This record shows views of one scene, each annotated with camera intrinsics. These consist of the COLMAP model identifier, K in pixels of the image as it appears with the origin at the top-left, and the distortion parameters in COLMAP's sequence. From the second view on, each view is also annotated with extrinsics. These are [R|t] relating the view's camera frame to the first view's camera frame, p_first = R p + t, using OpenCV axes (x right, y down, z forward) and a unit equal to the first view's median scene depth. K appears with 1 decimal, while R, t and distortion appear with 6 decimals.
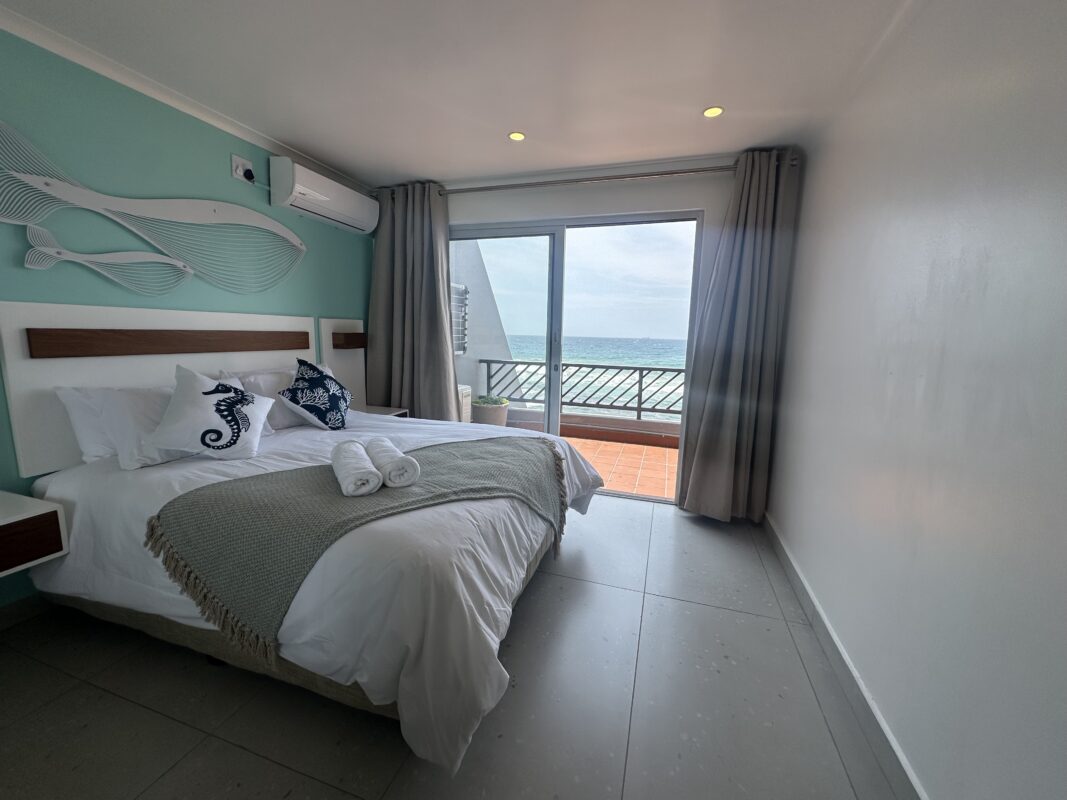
lens RADIAL K [[423.2, 0, 533.5], [0, 423.2, 400.0], [0, 0, 1]] dist [-0.006183, 0.000331]
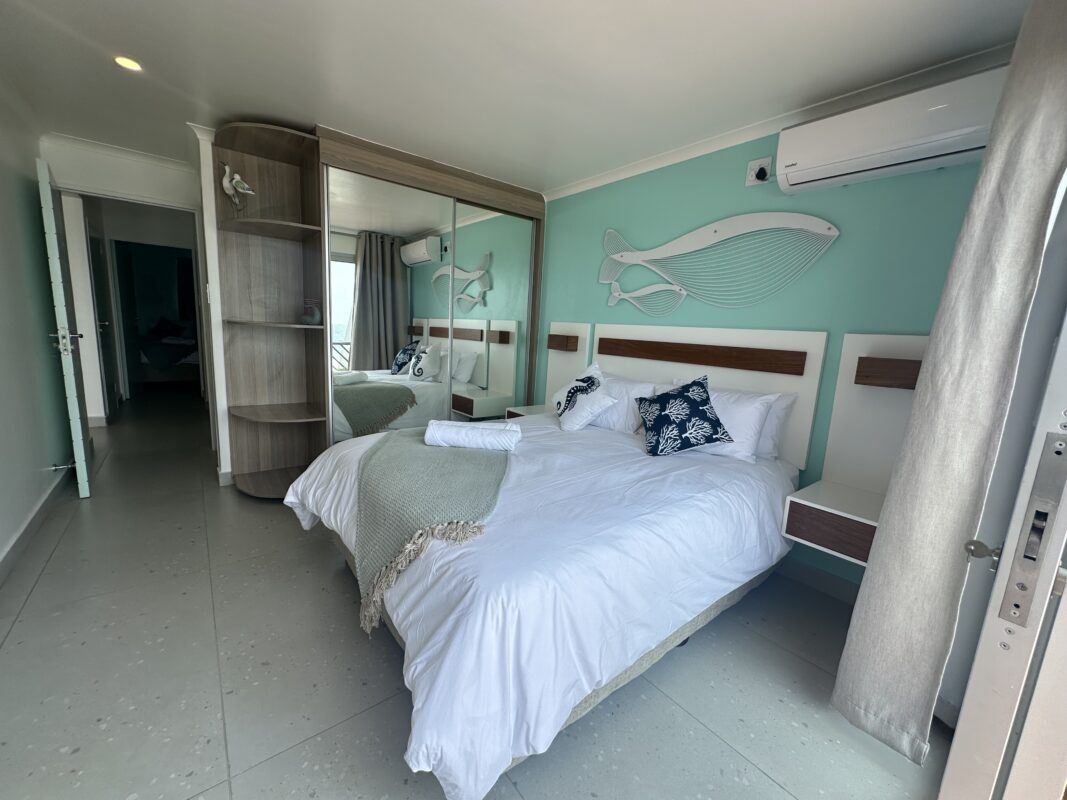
lens RADIAL K [[423.2, 0, 533.5], [0, 423.2, 400.0], [0, 0, 1]] dist [-0.006183, 0.000331]
pose [[-0.547162, 0.079757, -0.833218, 0.403549], [-0.202306, 0.953335, 0.224107, -0.192635], [0.812210, 0.291188, -0.505494, 1.288831]]
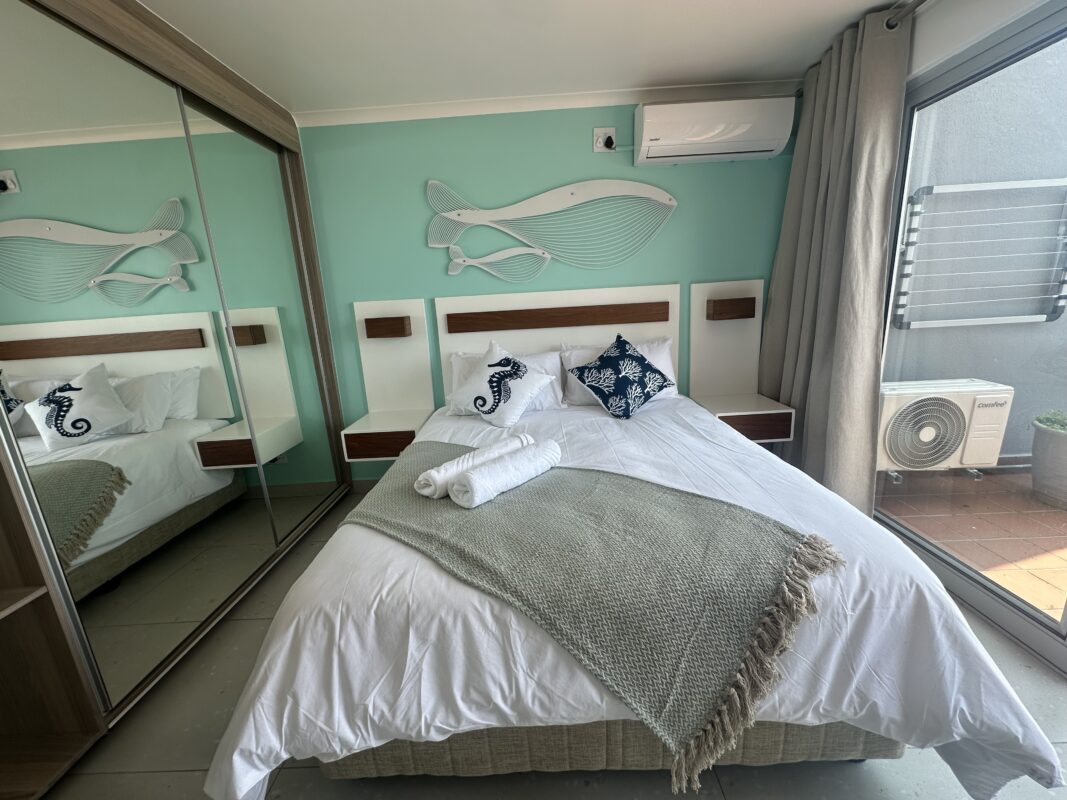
lens RADIAL K [[423.2, 0, 533.5], [0, 423.2, 400.0], [0, 0, 1]] dist [-0.006183, 0.000331]
pose [[0.293359, 0.178096, -0.939267, 0.317799], [-0.086679, 0.983403, 0.159393, -0.096338], [0.952065, 0.034656, 0.303927, 0.599120]]
